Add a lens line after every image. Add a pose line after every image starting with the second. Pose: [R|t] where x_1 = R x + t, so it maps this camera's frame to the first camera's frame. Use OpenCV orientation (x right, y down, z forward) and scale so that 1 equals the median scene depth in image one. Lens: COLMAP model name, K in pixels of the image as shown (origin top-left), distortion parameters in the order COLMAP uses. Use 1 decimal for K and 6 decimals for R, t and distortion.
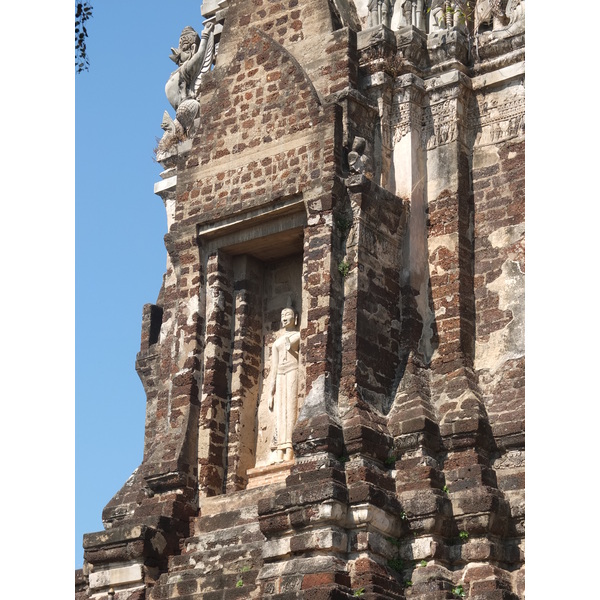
lens RADIAL K [[2051.7, 0, 299.7], [0, 2051.7, 299.2], [0, 0, 1]] dist [0.360512, 0.000000]
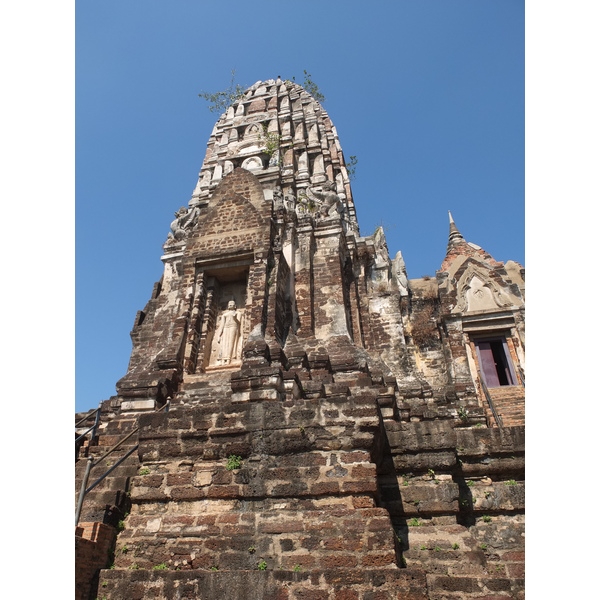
lens RADIAL K [[471.6, 0, 303.1], [0, 471.6, 311.0], [0, 0, 1]] dist [-0.011942, -0.010226]
pose [[0.910613, 0.214098, 0.353476, -0.116568], [-0.145669, 0.966729, -0.210276, 0.113749], [-0.386735, 0.139989, 0.911504, 0.510300]]
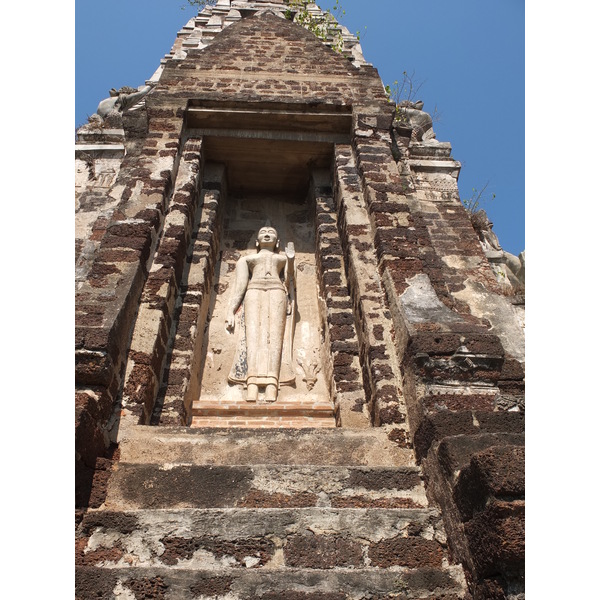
lens RADIAL K [[471.6, 0, 300.7], [0, 471.6, 296.2], [0, 0, 1]] dist [-0.011942, -0.010226]
pose [[0.754483, 0.411269, 0.511481, -0.082852], [-0.219451, 0.892544, -0.393962, 0.101816], [-0.618544, 0.184993, 0.763662, 0.867797]]
